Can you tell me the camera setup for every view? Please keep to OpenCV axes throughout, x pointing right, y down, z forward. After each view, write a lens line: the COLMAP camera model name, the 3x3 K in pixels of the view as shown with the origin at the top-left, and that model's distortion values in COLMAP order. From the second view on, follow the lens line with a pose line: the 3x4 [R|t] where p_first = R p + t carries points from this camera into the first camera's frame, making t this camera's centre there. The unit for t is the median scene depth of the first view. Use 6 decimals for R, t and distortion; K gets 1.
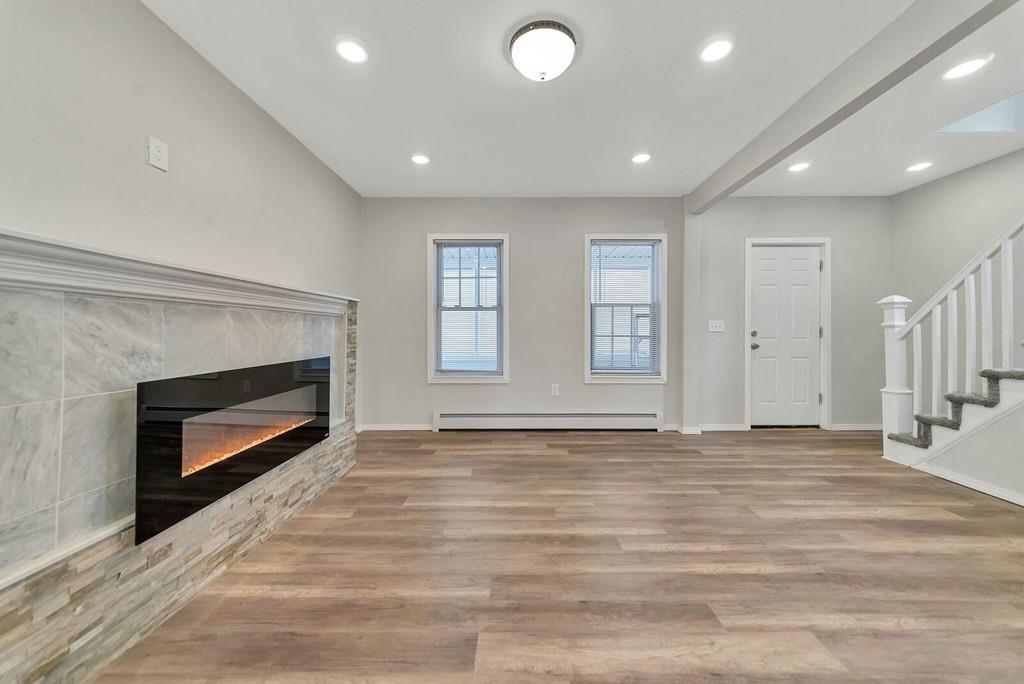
lens RADIAL K [[370.1, 0, 518.0], [0, 370.1, 334.7], [0, 0, 1]] dist [0.003519, 0.000152]
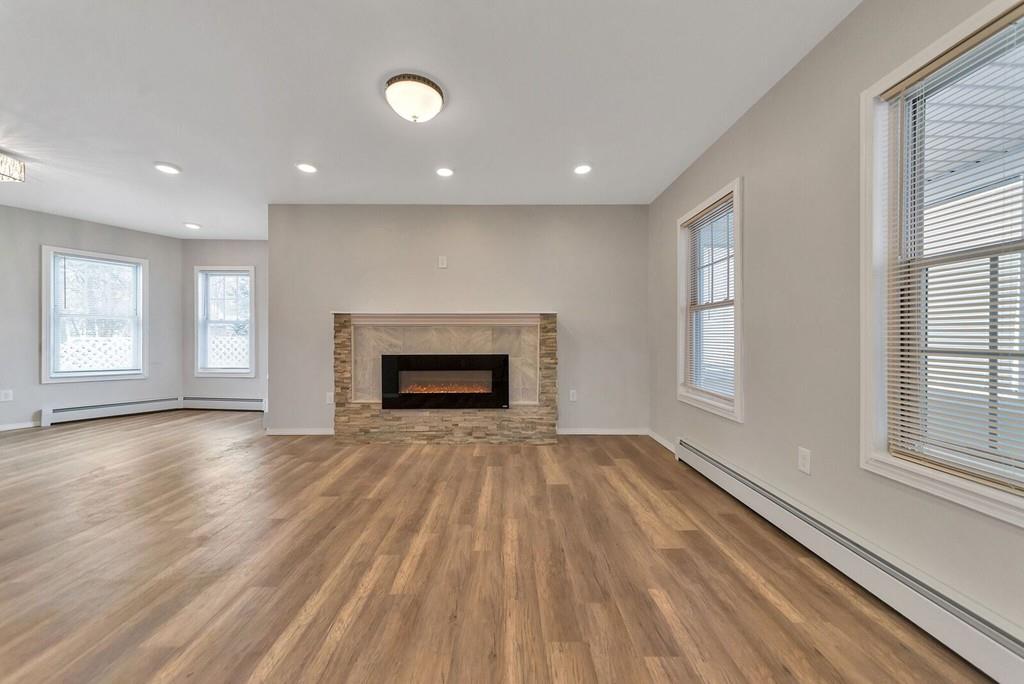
lens RADIAL K [[366.6, 0, 510.9], [0, 366.6, 338.5], [0, 0, 1]] dist [0.002473, 0.000147]
pose [[-0.007819, 0.003296, -0.999964, 0.855516], [-0.007083, 0.999969, 0.003352, -0.008493], [0.999944, 0.007109, -0.007795, 0.914598]]
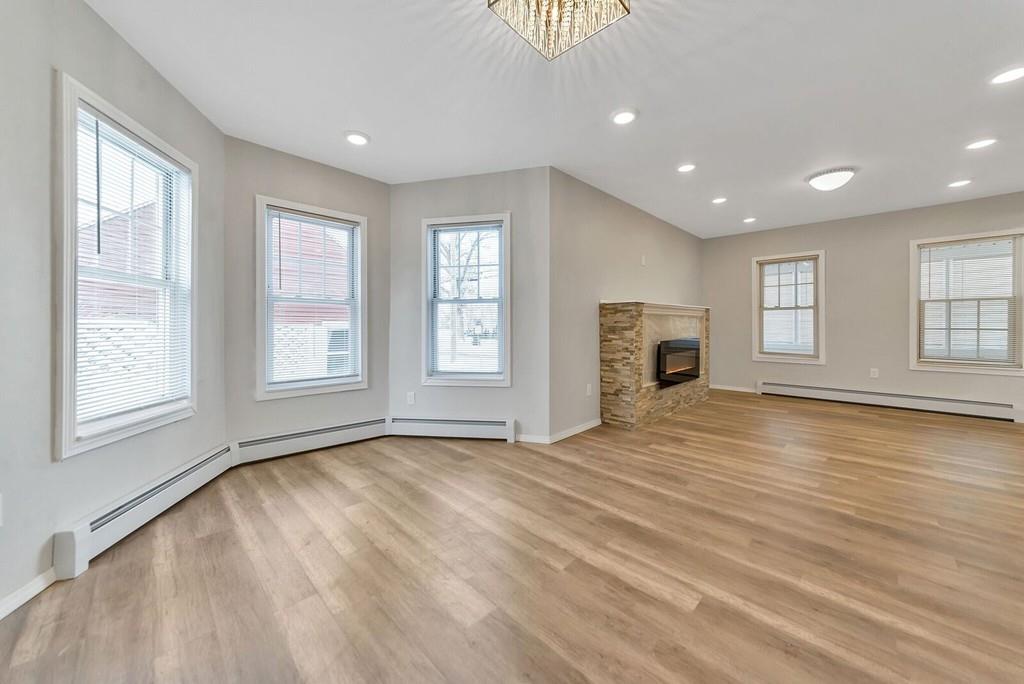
lens RADIAL K [[378.2, 0, 511.9], [0, 378.2, 322.3], [0, 0, 1]] dist [0.002103, 0.000077]
pose [[0.710115, -0.004571, -0.704071, 0.195640], [-0.002448, 0.999957, -0.008961, -0.004954], [0.704081, 0.008087, 0.710073, -1.069425]]
